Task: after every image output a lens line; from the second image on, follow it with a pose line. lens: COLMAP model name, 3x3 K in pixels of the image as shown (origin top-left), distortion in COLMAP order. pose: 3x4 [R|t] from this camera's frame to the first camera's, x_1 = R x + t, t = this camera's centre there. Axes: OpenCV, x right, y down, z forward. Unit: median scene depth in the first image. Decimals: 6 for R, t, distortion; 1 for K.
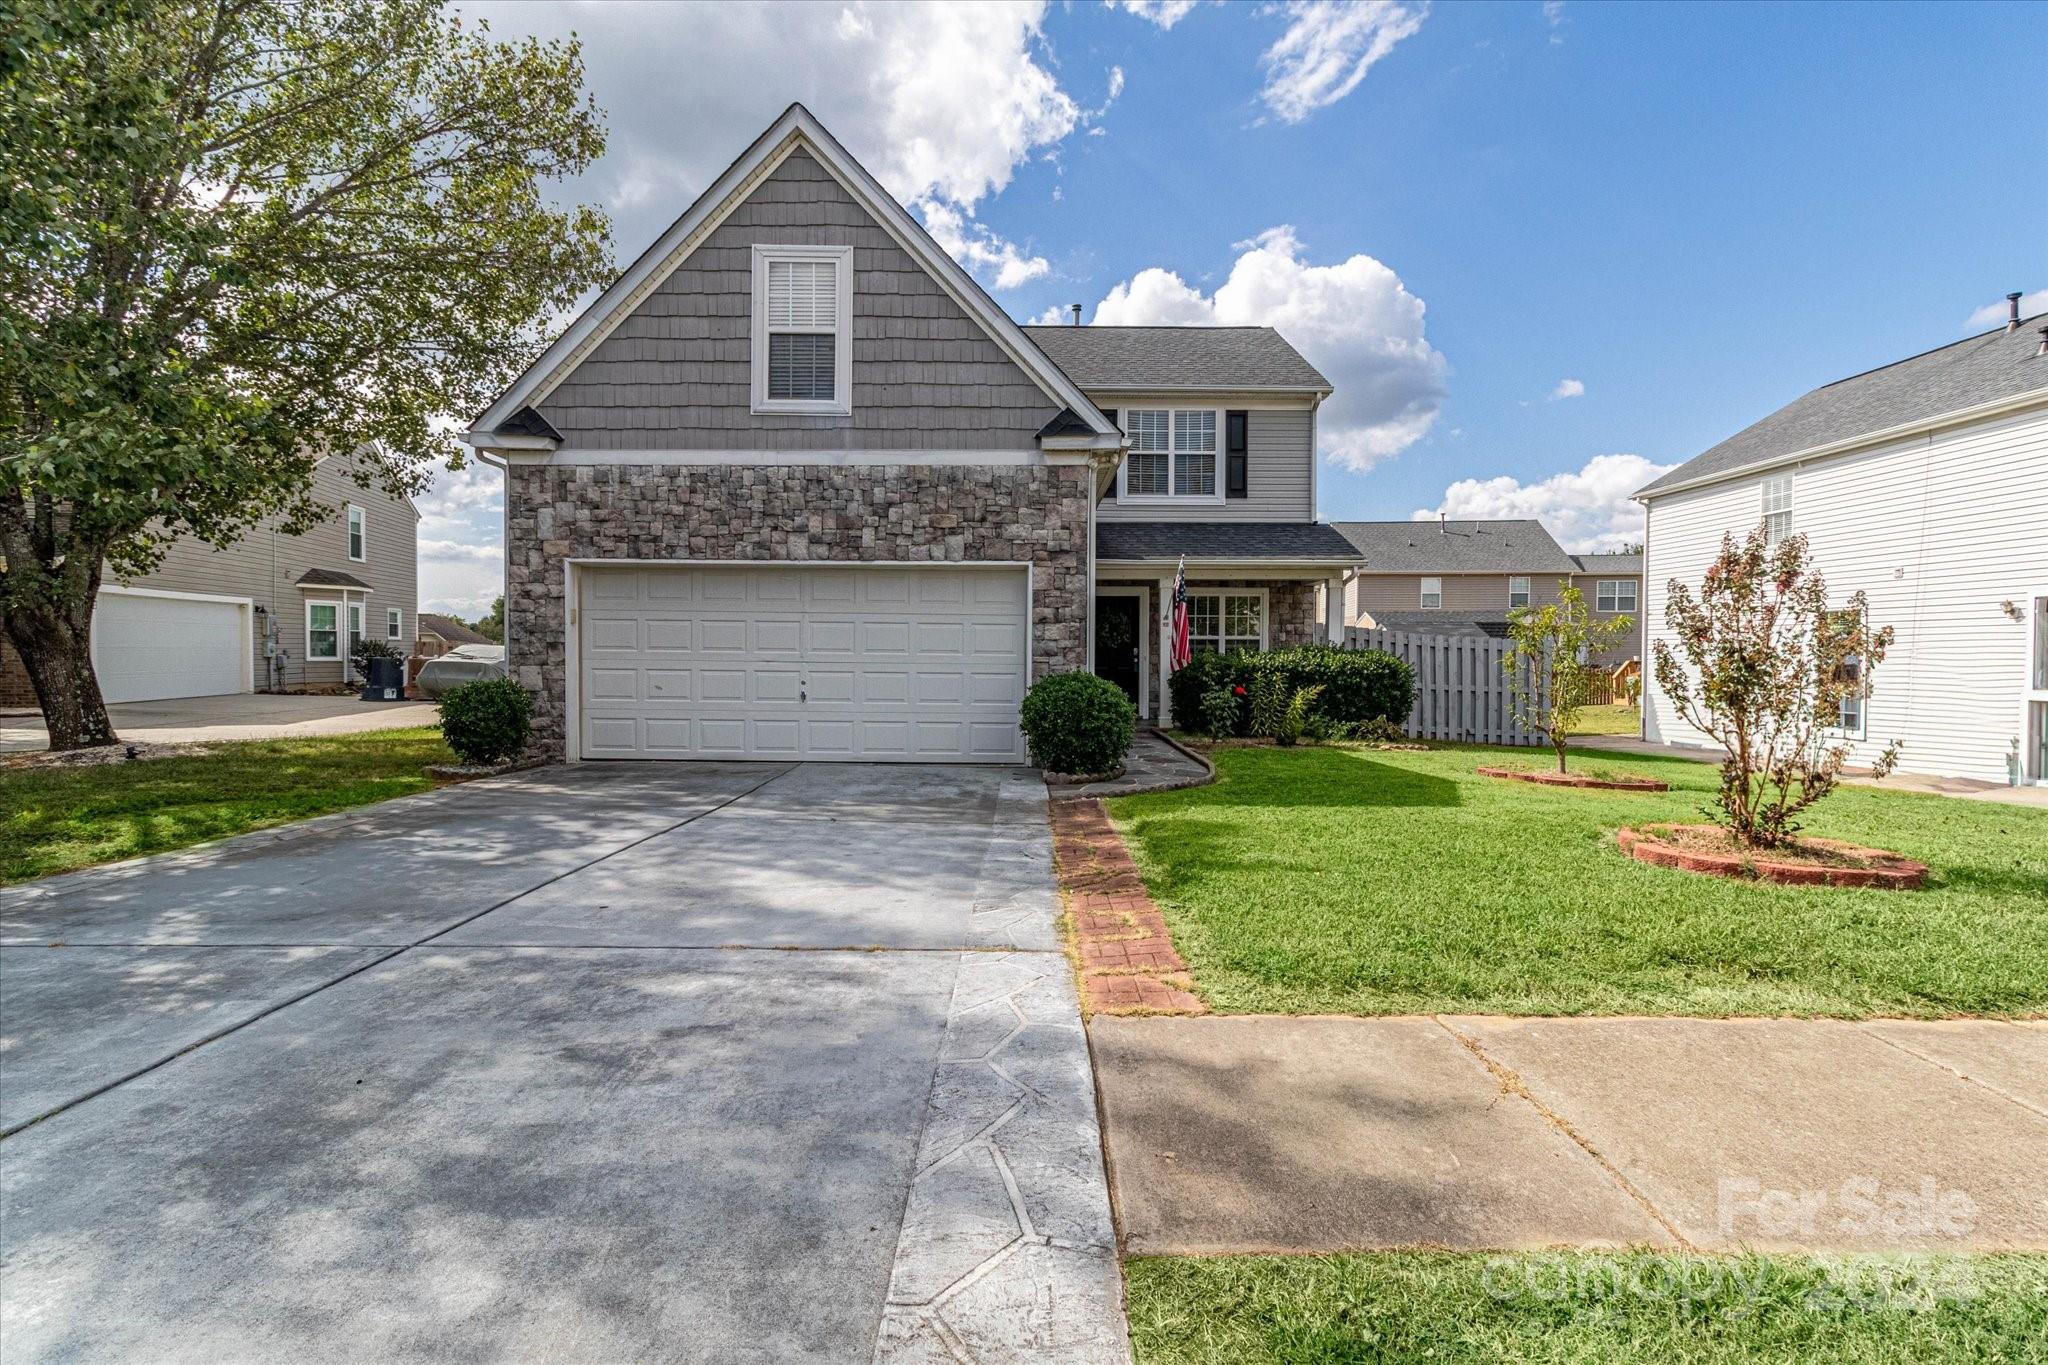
lens RADIAL K [[952.8, 0, 1027.1], [0, 952.8, 645.4], [0, 0, 1]] dist [0.002531, 0.000511]
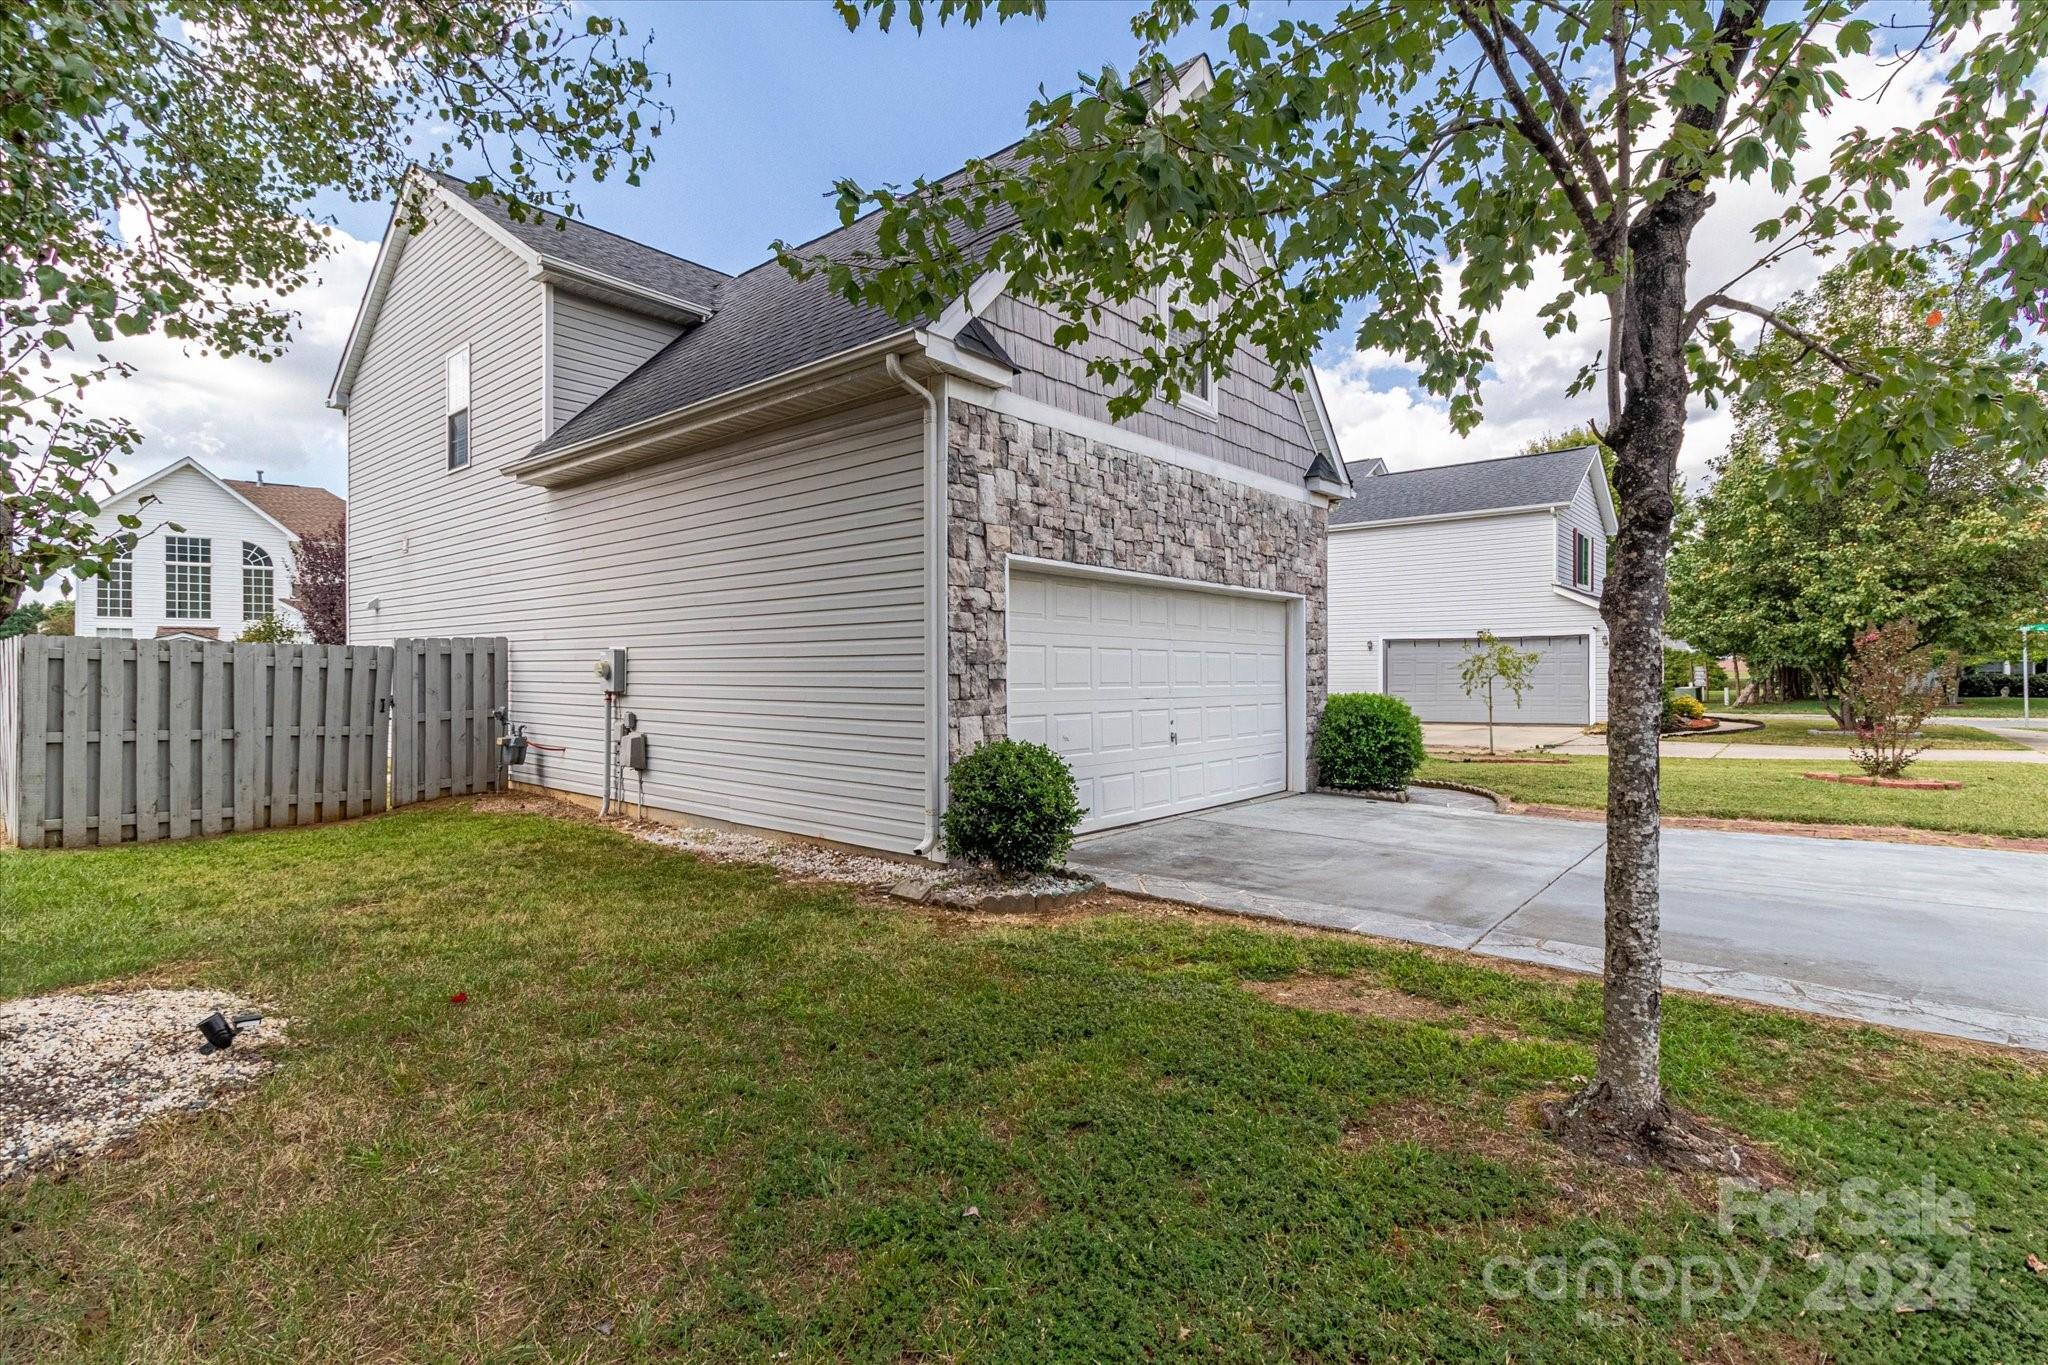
lens RADIAL K [[952.8, 0, 1027.1], [0, 952.8, 645.4], [0, 0, 1]] dist [0.002531, 0.000511]
pose [[0.649479, 0.012748, 0.760273, -0.980287], [0.002298, 0.999822, -0.018728, -0.014229], [-0.760376, 0.013911, 0.649334, 0.554523]]
